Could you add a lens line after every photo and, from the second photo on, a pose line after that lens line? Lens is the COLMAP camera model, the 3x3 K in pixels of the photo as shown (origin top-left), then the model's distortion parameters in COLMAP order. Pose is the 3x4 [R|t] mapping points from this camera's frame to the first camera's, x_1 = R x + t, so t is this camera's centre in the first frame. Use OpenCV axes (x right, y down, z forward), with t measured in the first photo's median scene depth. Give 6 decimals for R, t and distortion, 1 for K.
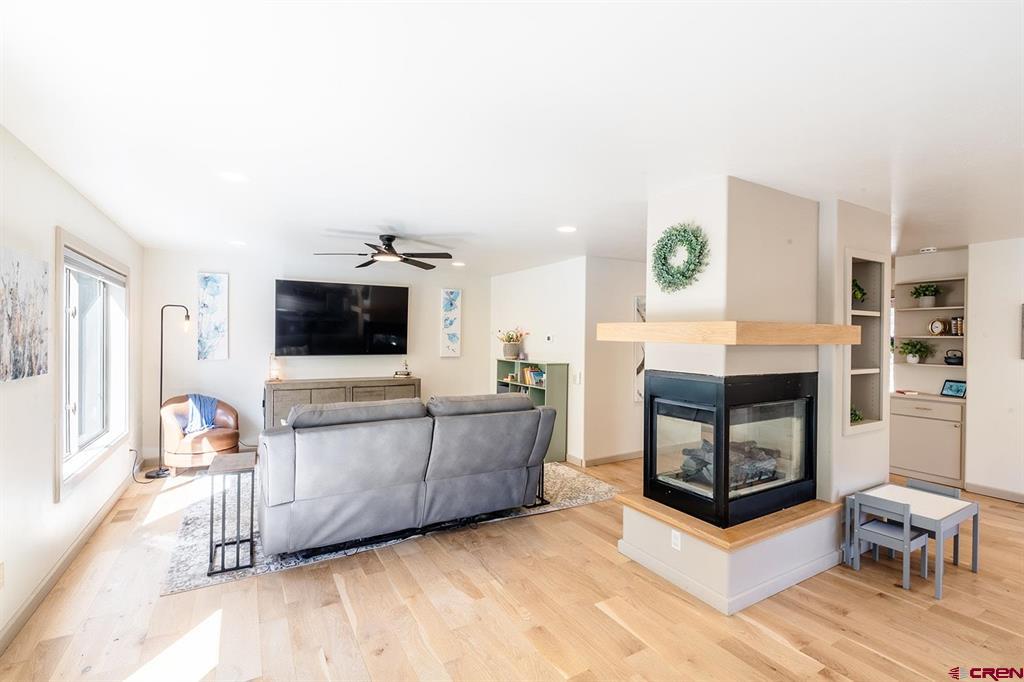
lens RADIAL K [[458.5, 0, 505.8], [0, 458.5, 339.5], [0, 0, 1]] dist [0.002478, -0.002093]
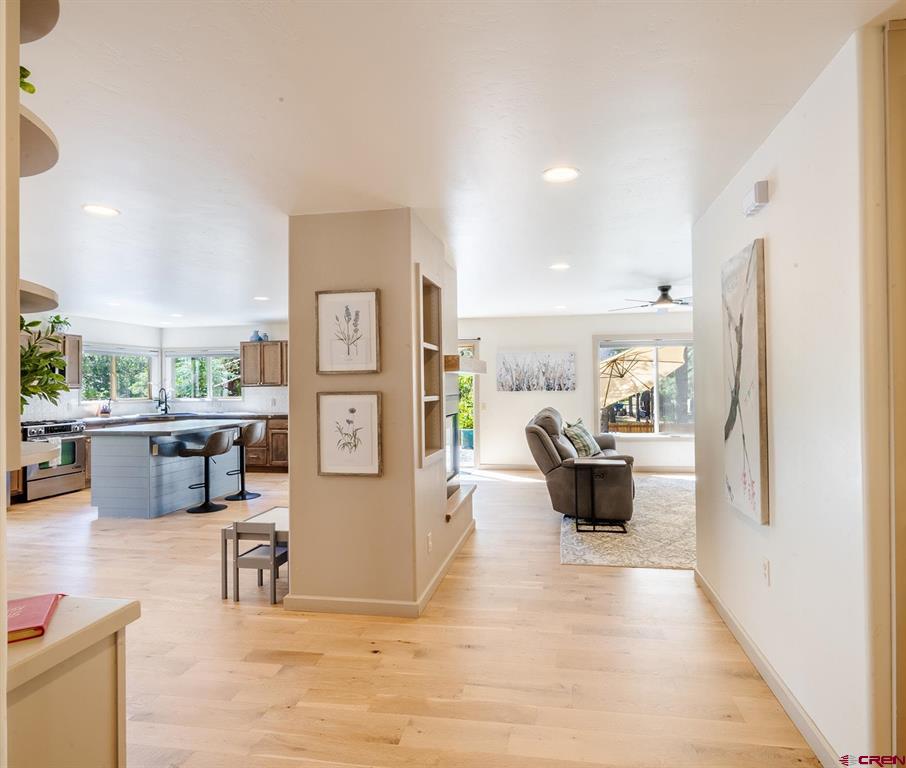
lens RADIAL K [[519.4, 0, 459.9], [0, 519.4, 380.5], [0, 0, 1]] dist [-0.000814, 0.015220]
pose [[-0.651608, -0.011042, -0.758476, 1.396880], [0.000857, 0.999883, -0.015293, 0.045121], [0.758556, -0.010615, -0.651522, 1.902335]]
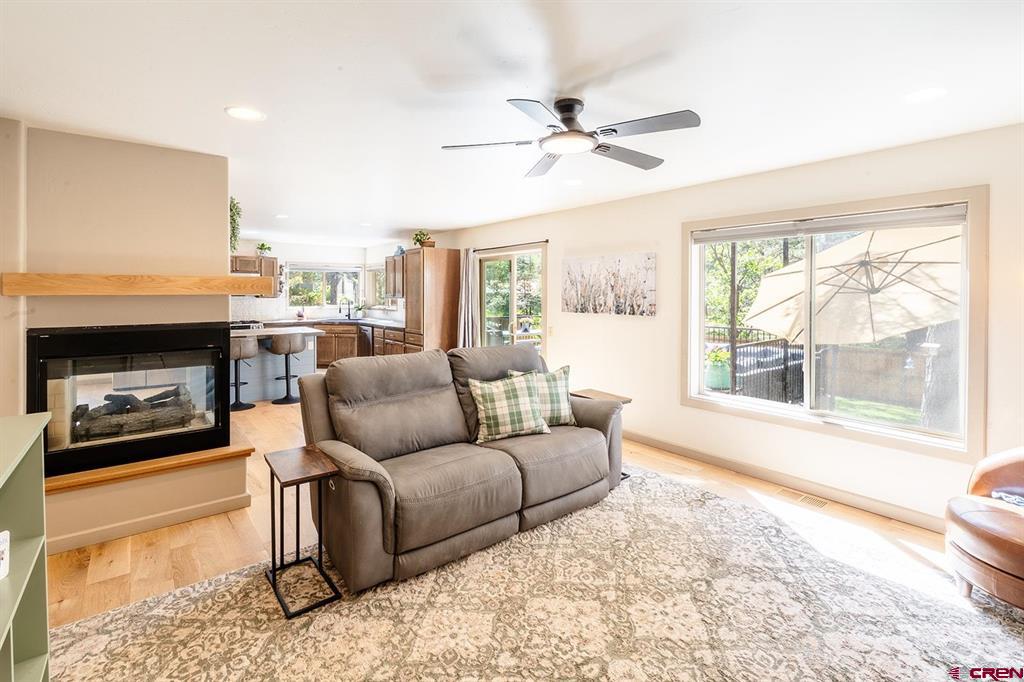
lens RADIAL K [[458.5, 0, 497.9], [0, 458.5, 291.3], [0, 0, 1]] dist [0.002478, -0.002093]
pose [[-0.991131, -0.012612, -0.132286, -0.142716], [-0.012863, 0.999917, 0.001040, -0.010445], [0.132262, 0.002732, -0.991211, 1.983663]]
